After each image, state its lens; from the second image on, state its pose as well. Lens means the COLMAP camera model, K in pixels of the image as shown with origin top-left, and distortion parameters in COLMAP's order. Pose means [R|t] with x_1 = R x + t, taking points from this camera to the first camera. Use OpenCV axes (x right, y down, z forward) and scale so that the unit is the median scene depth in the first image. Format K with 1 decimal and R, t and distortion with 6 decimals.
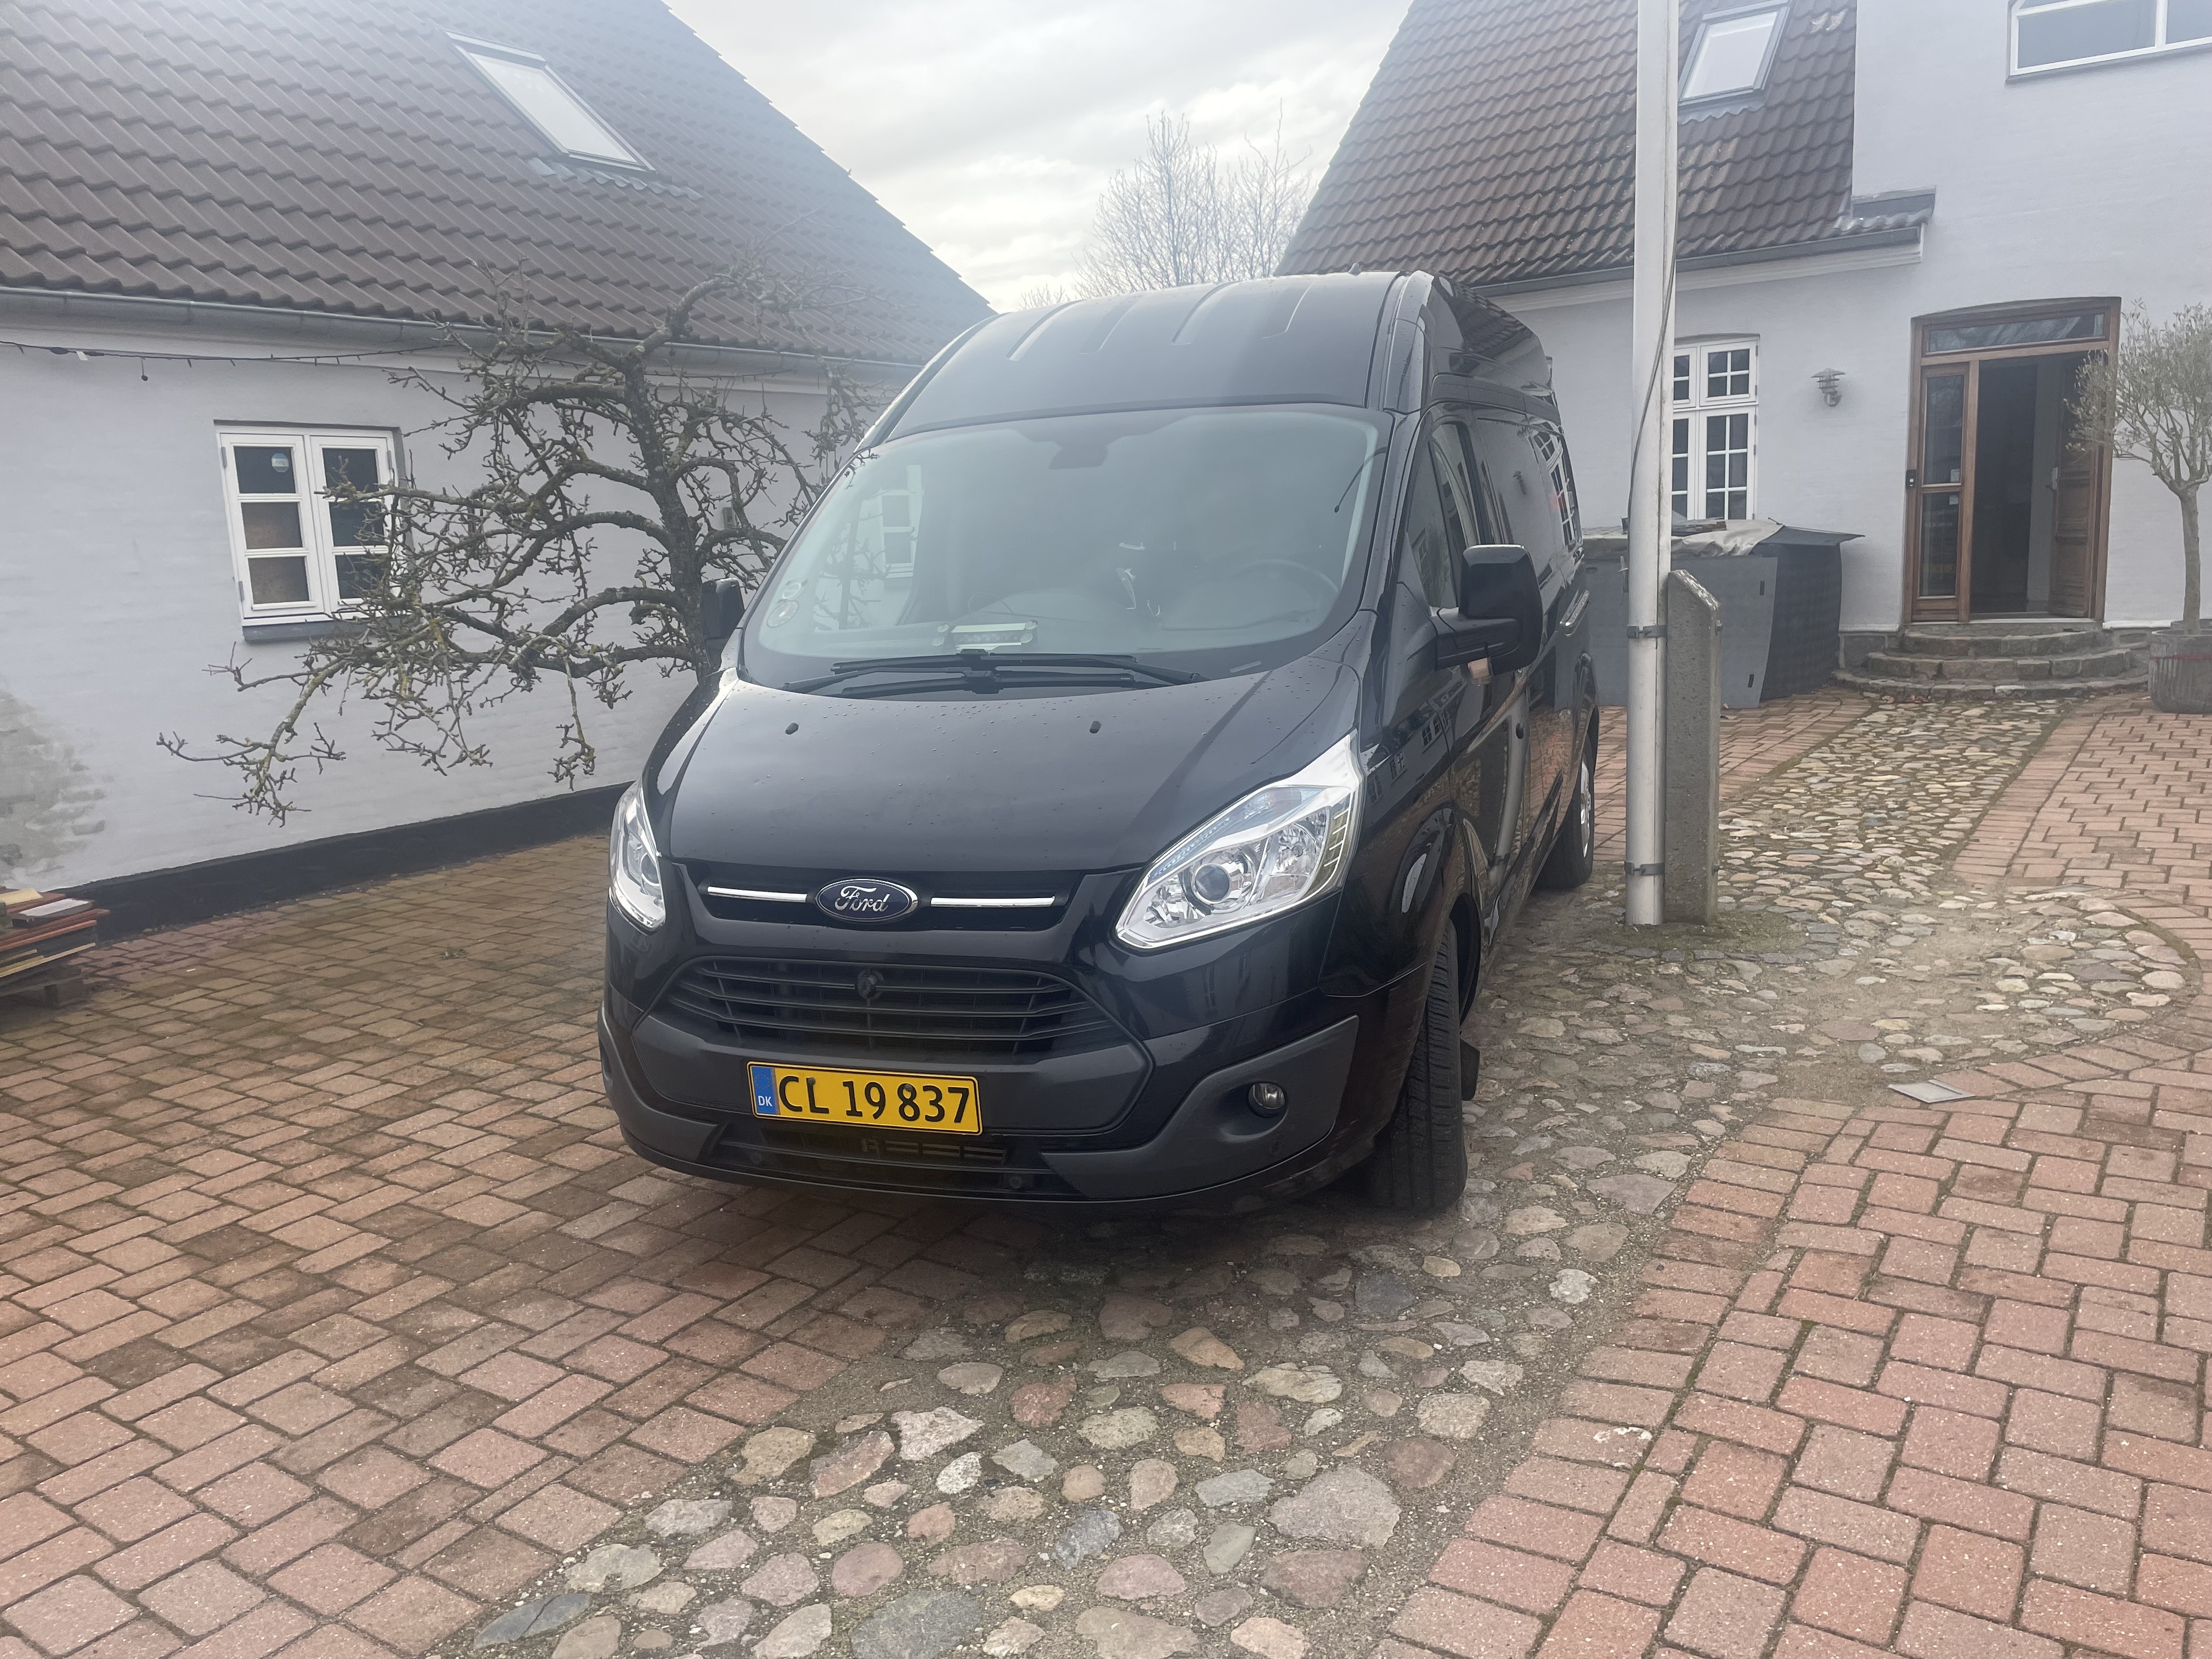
lens RADIAL K [[1665.6, 0, 1106.0], [0, 1665.6, 829.5], [0, 0, 1]] dist [0.092793, -0.117734]
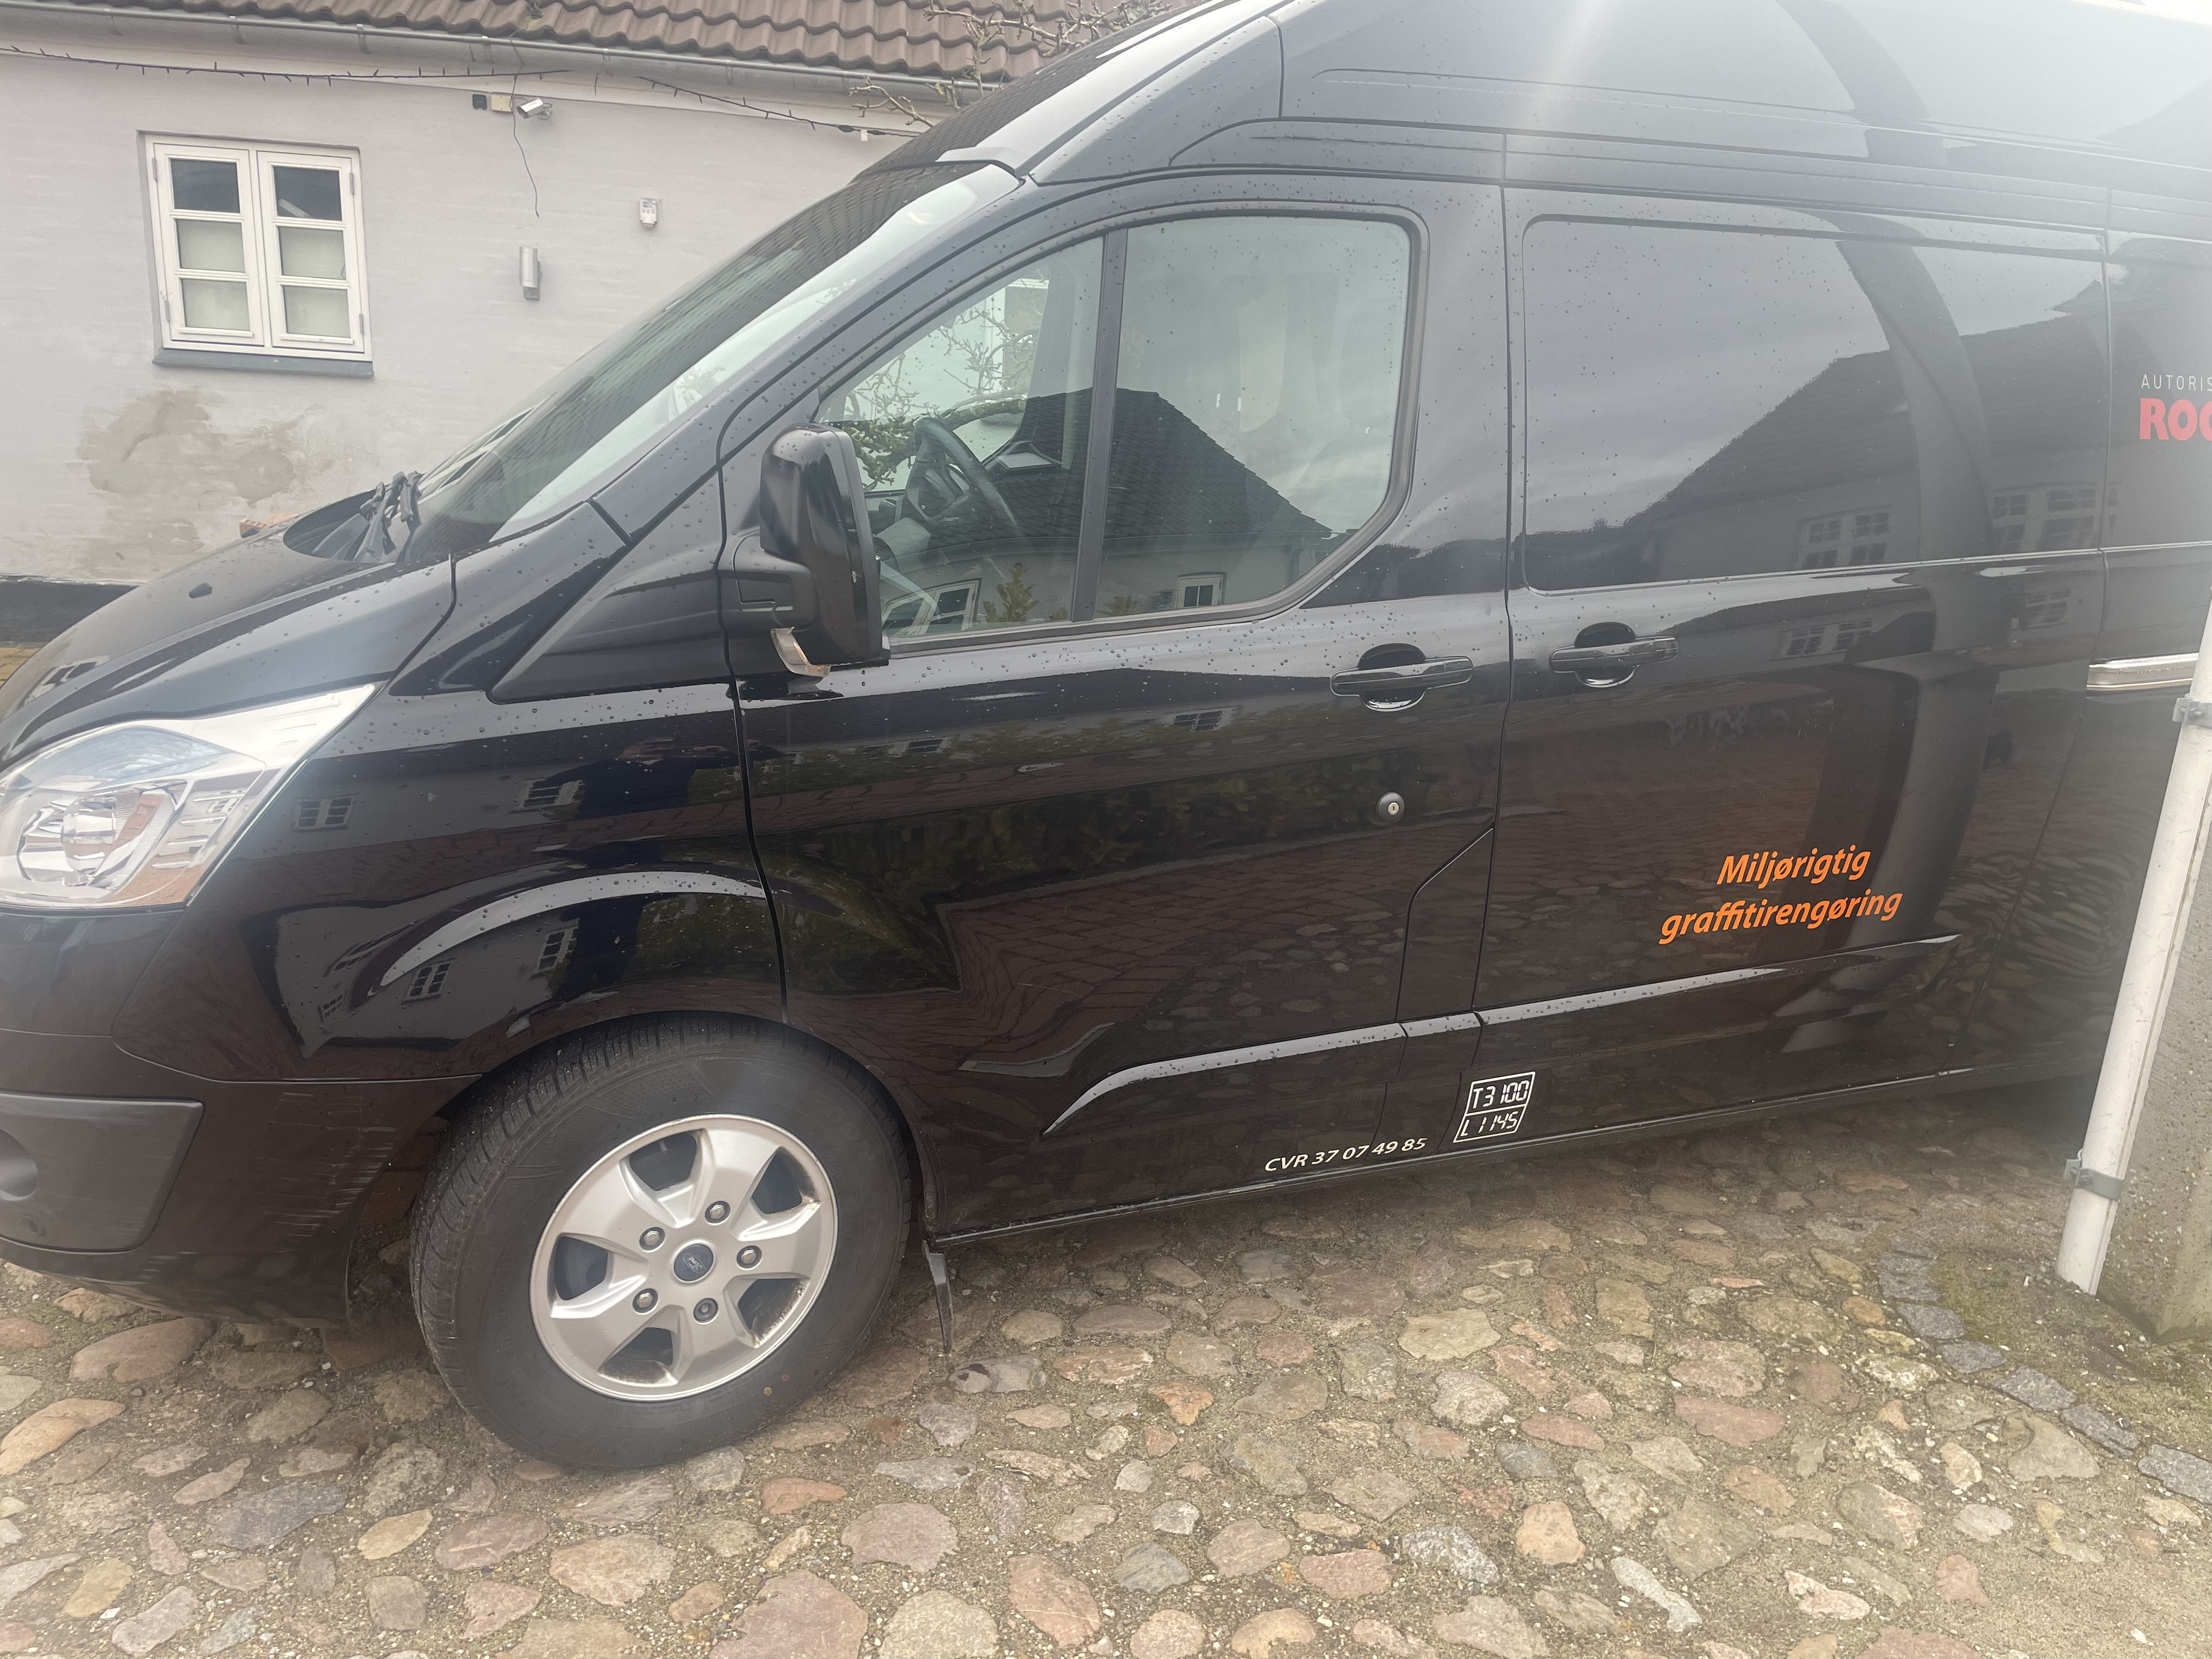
lens RADIAL K [[1709.8, 0, 1158.7], [0, 1709.8, 833.2], [0, 0, 1]] dist [0.093283, -0.127358]
pose [[0.658290, 0.274831, -0.700801, 0.675309], [-0.222473, 0.960414, 0.167664, -0.134651], [0.719139, 0.045538, 0.693373, 0.675115]]
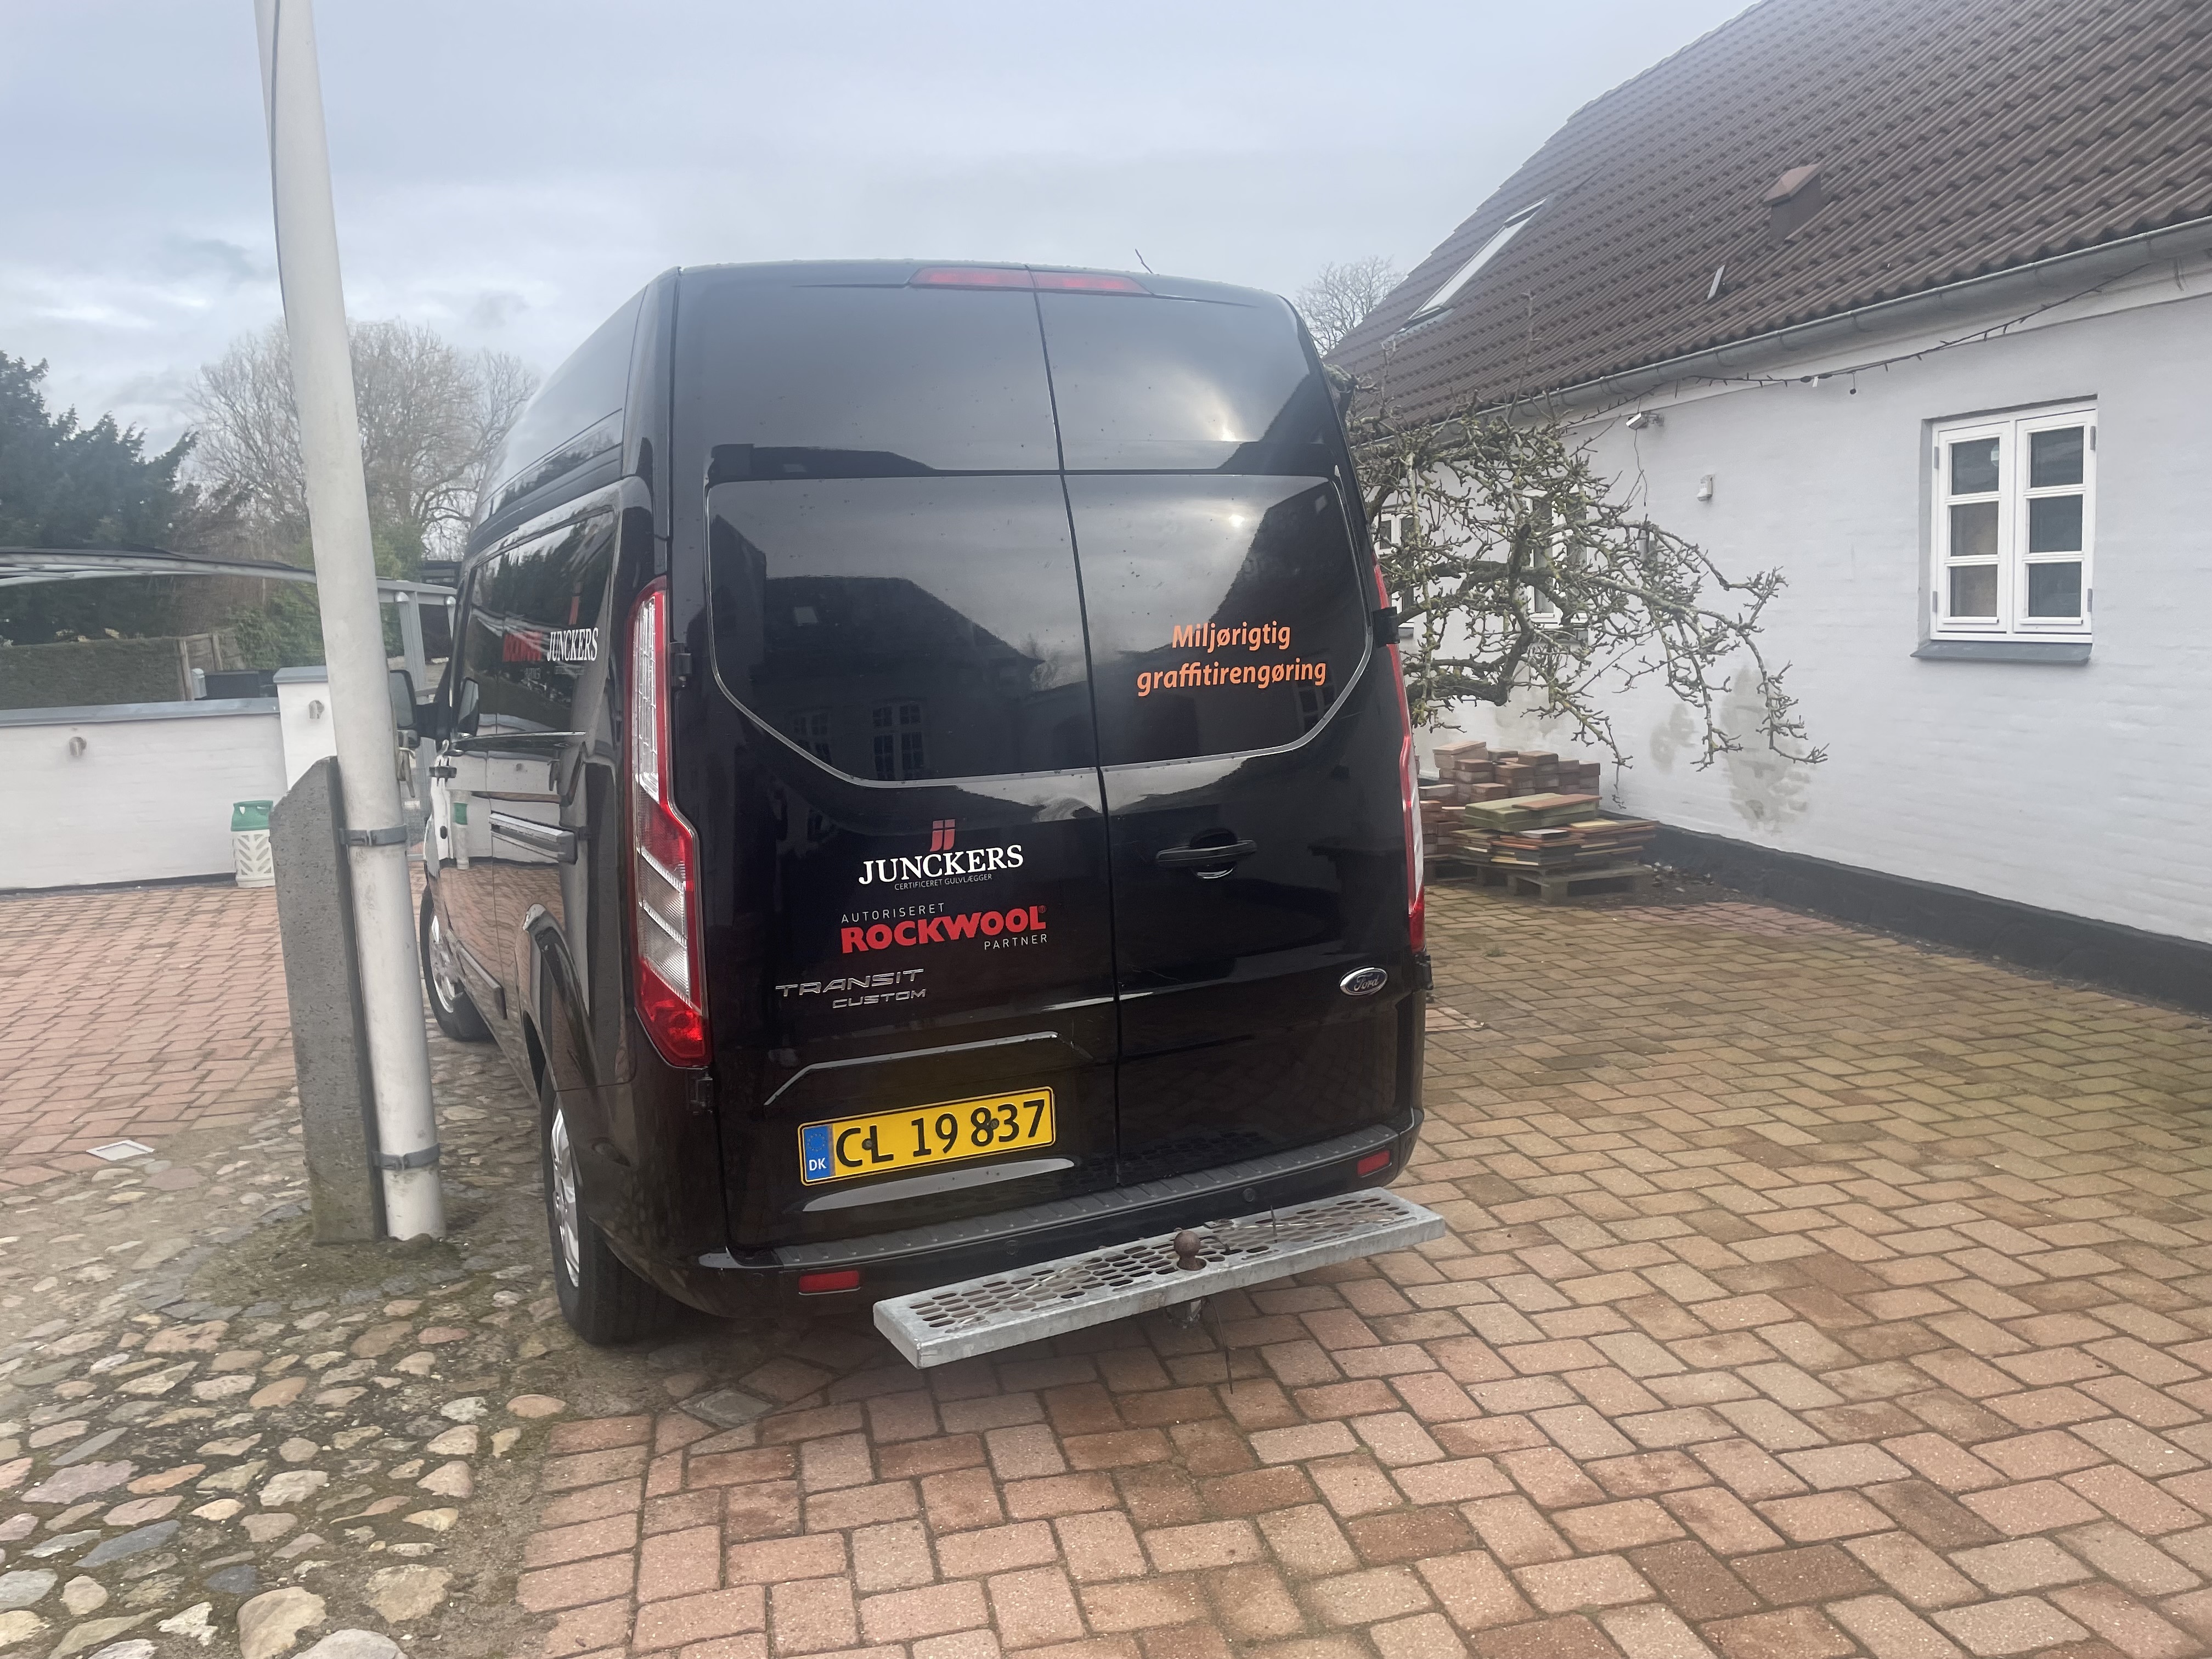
lens RADIAL K [[1709.8, 0, 1158.7], [0, 1709.8, 833.2], [0, 0, 1]] dist [0.093283, -0.127358]
pose [[-0.660590, 0.173184, -0.730498, 0.458179], [-0.062164, 0.957070, 0.283114, -0.247520], [0.748169, 0.232433, -0.621465, 1.230317]]
